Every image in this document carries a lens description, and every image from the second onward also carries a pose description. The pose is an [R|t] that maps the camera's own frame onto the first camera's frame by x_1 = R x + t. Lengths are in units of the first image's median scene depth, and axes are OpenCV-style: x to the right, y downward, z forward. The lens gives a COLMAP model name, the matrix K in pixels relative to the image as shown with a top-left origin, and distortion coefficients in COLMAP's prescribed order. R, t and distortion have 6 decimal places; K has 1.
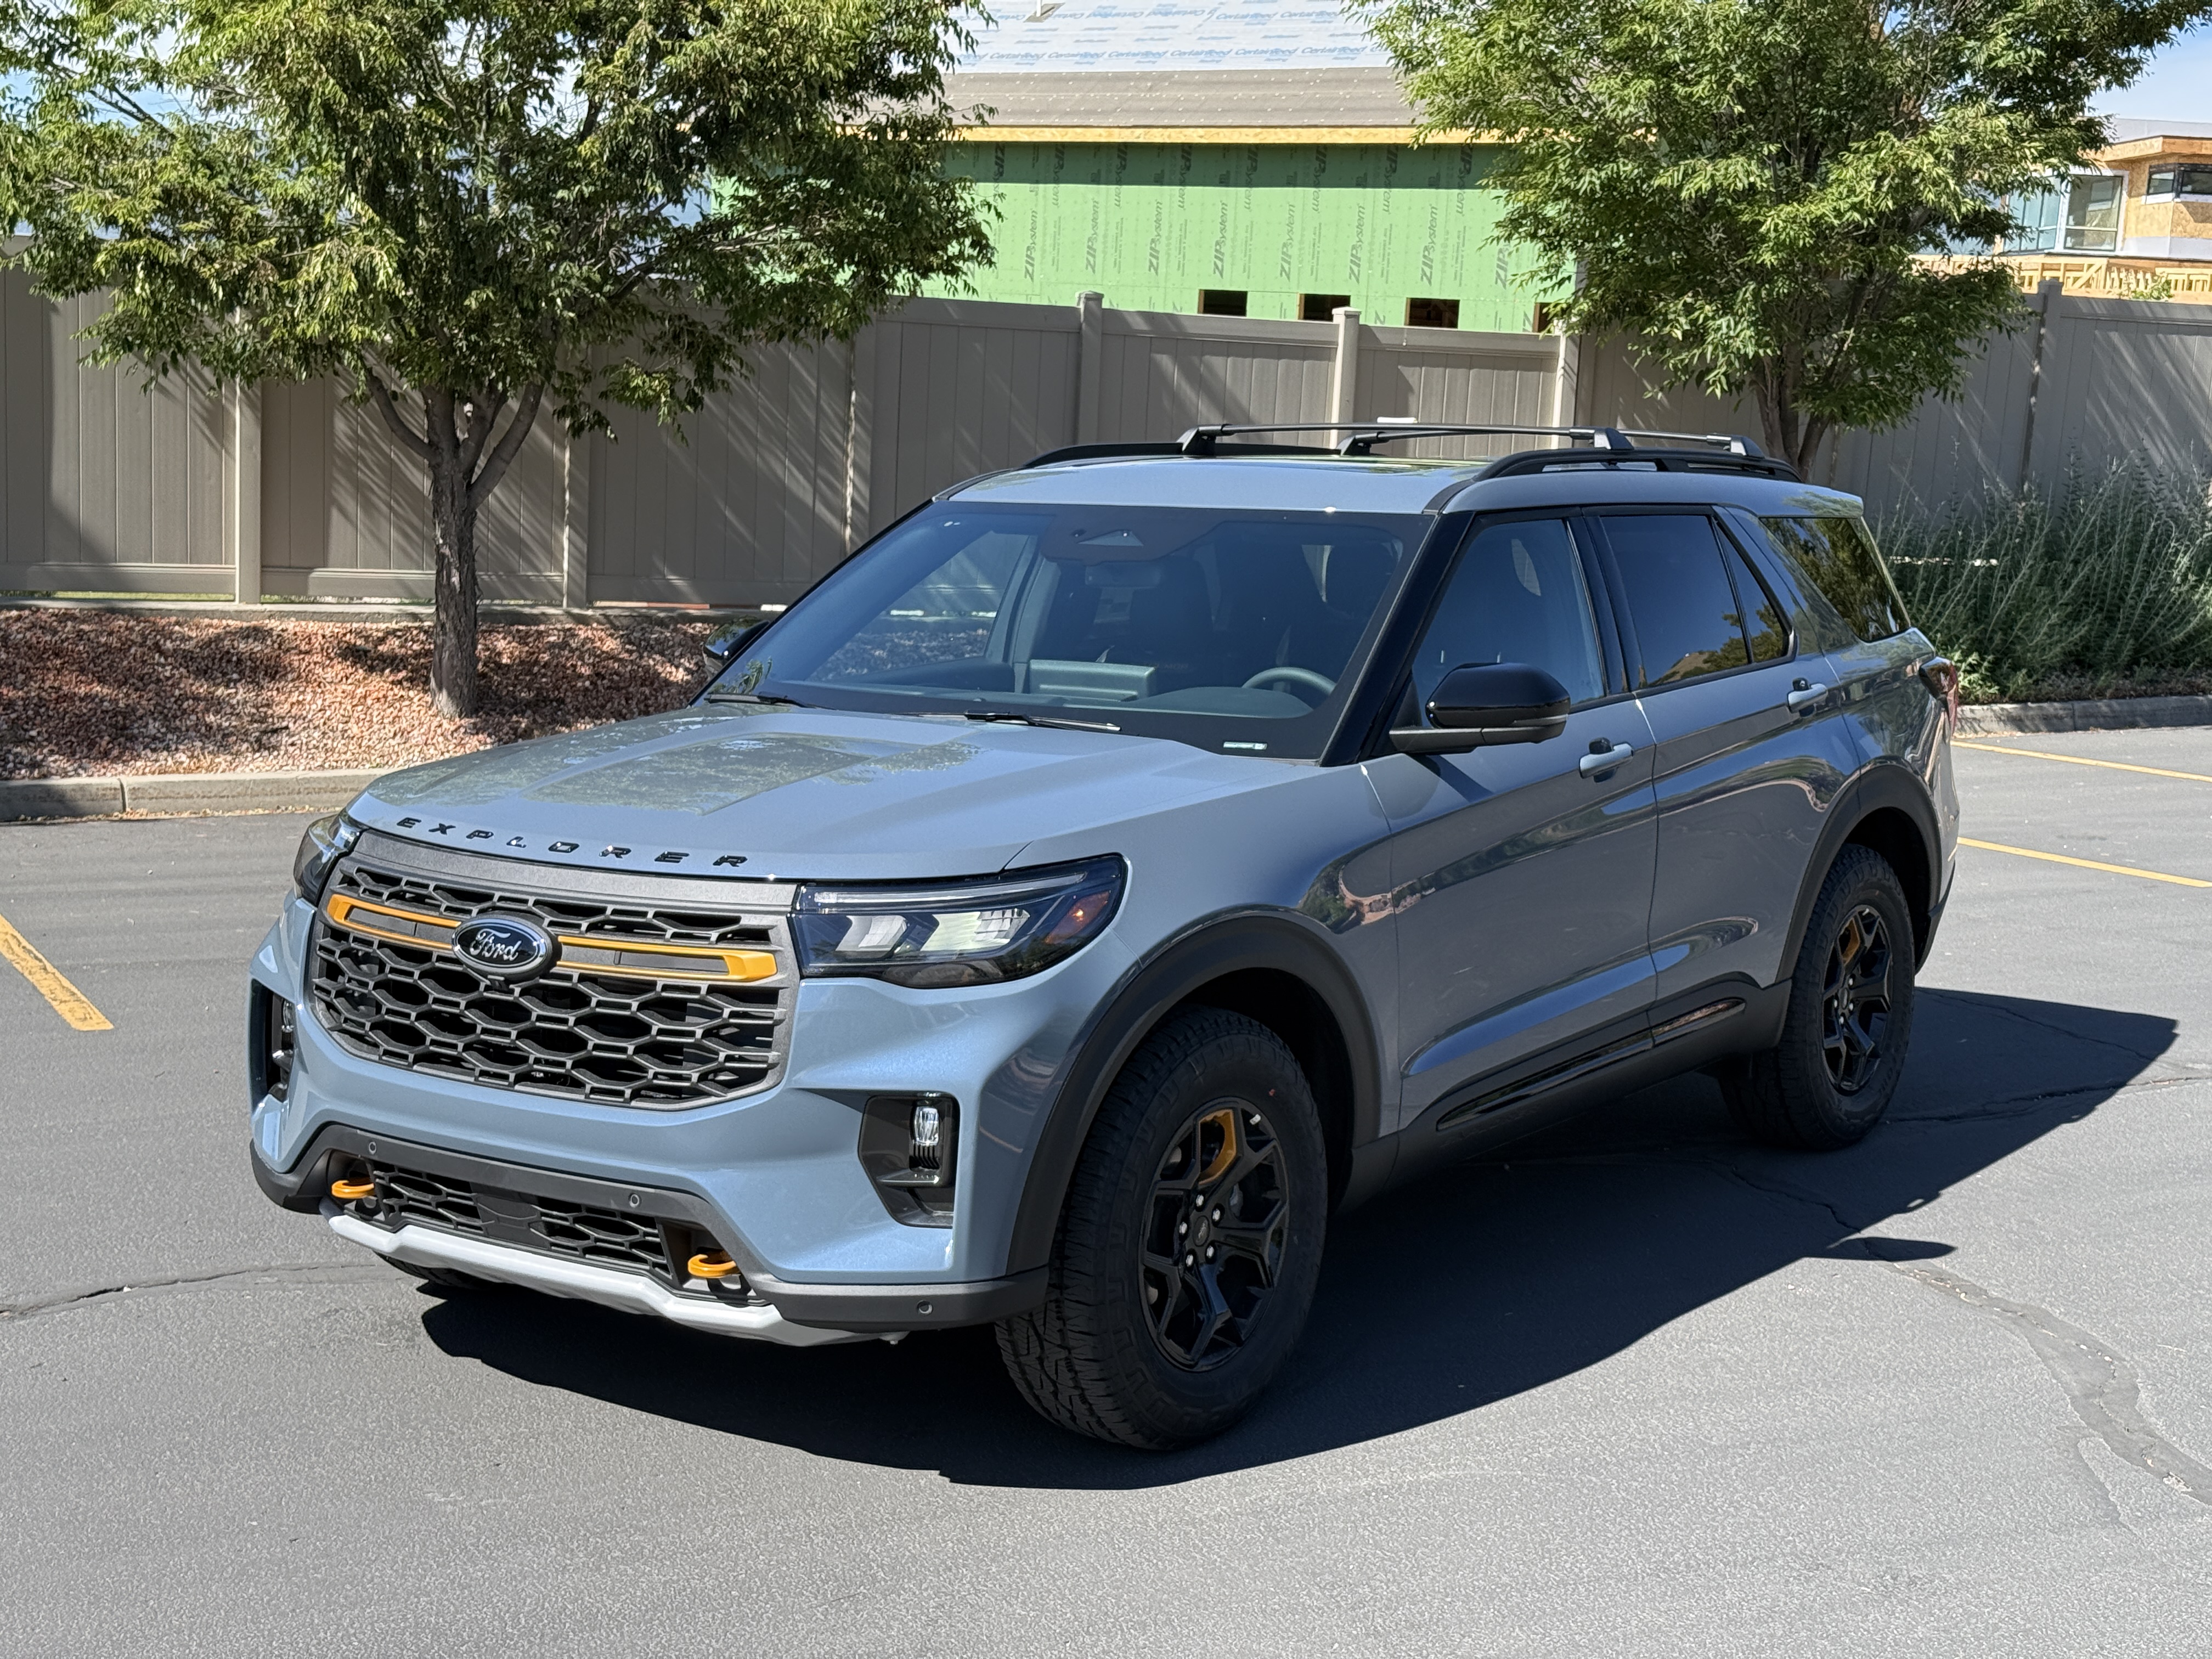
lens RADIAL K [[3391.2, 0, 1106.0], [0, 3391.2, 829.5], [0, 0, 1]] dist [0.154097, 0.002066]
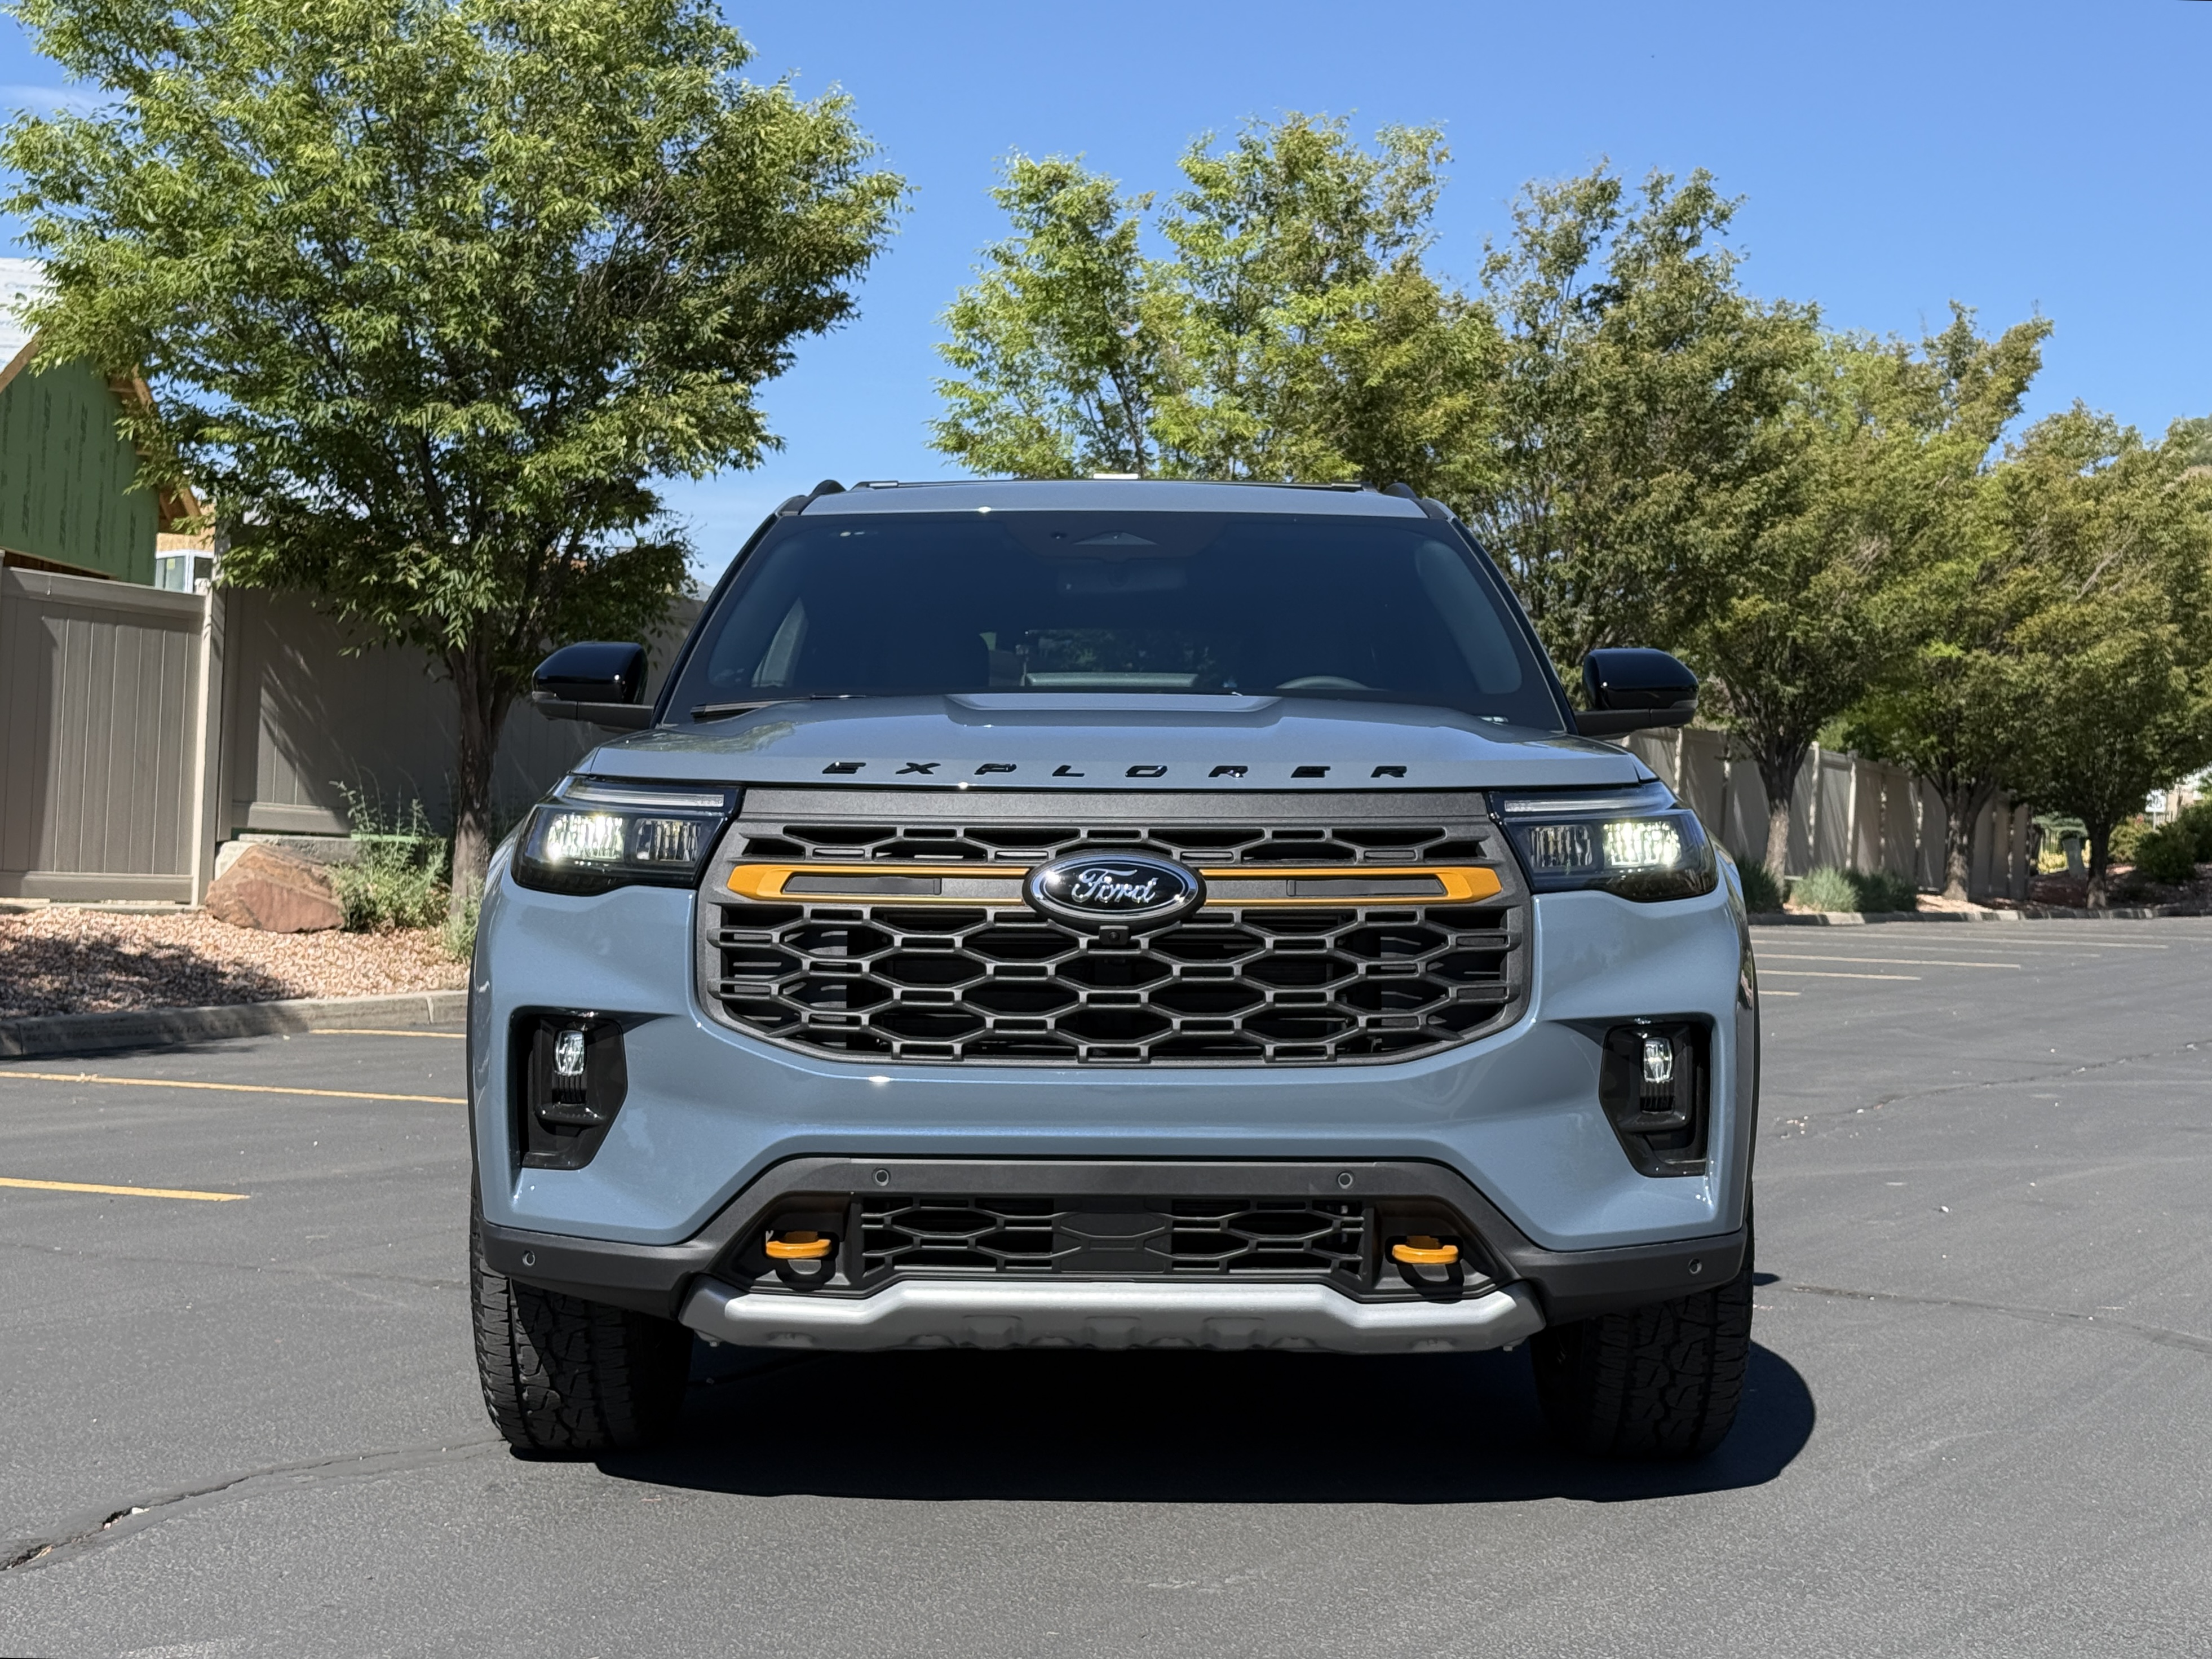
lens RADIAL K [[3391.2, 0, 1106.0], [0, 3391.2, 829.5], [0, 0, 1]] dist [0.154097, 0.002066]
pose [[0.792952, -0.000058, 0.609284, -0.673851], [0.082821, 0.990728, -0.107693, 0.107495], [-0.603629, 0.135857, 0.785605, 0.380674]]
